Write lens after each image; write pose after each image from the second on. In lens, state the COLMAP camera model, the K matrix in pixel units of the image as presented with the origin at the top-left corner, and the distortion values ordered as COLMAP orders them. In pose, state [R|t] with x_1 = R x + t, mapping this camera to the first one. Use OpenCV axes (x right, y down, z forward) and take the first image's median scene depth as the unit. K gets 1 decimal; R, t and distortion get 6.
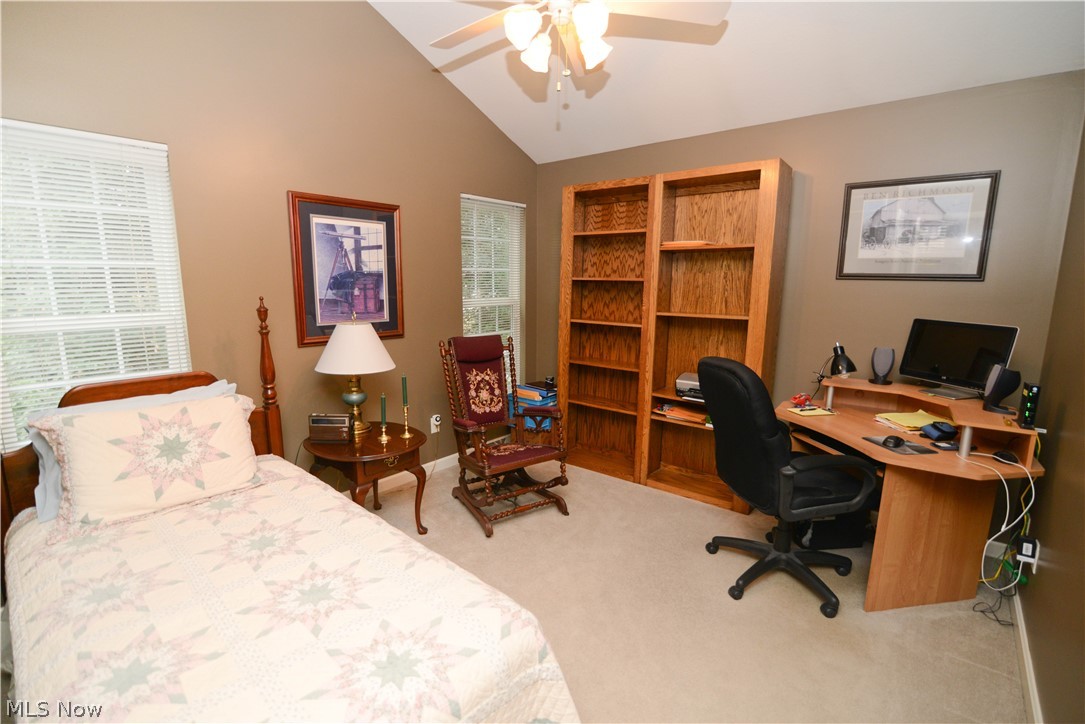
lens RADIAL K [[496.5, 0, 542.5], [0, 496.5, 366.0], [0, 0, 1]] dist [-0.019999, 0.001005]
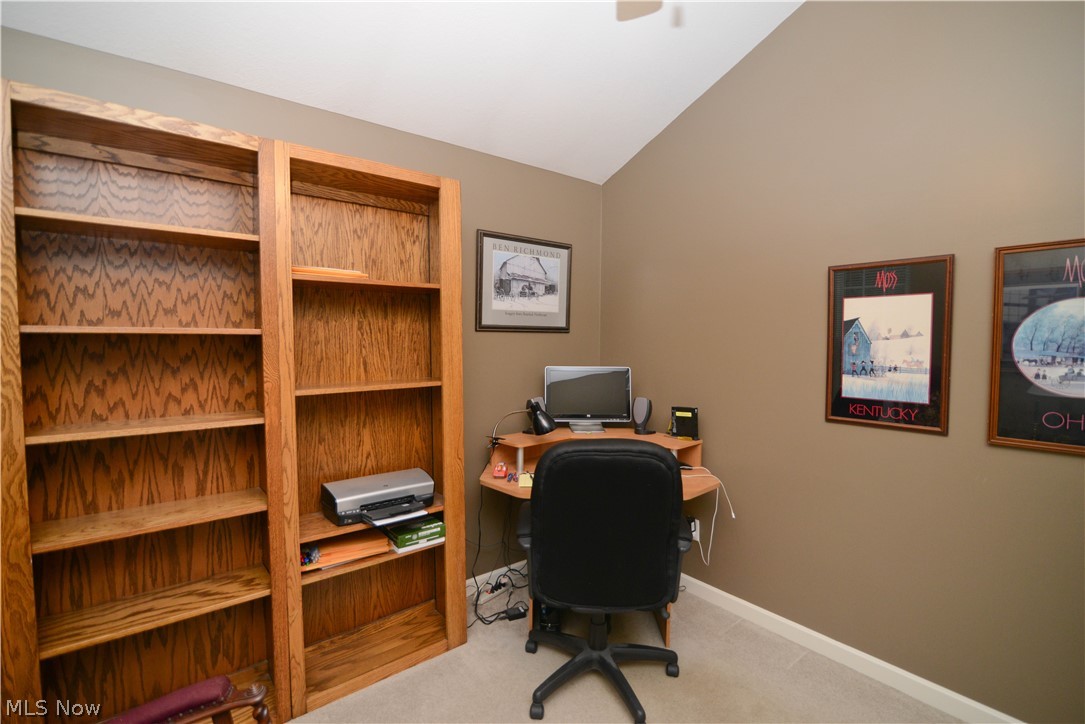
lens RADIAL K [[496.5, 0, 542.5], [0, 496.5, 366.0], [0, 0, 1]] dist [-0.019999, 0.001005]
pose [[0.195420, -0.069176, 0.978277, -0.255288], [0.161485, 0.986163, 0.037475, -0.116445], [-0.967333, 0.150654, 0.203886, 0.646061]]
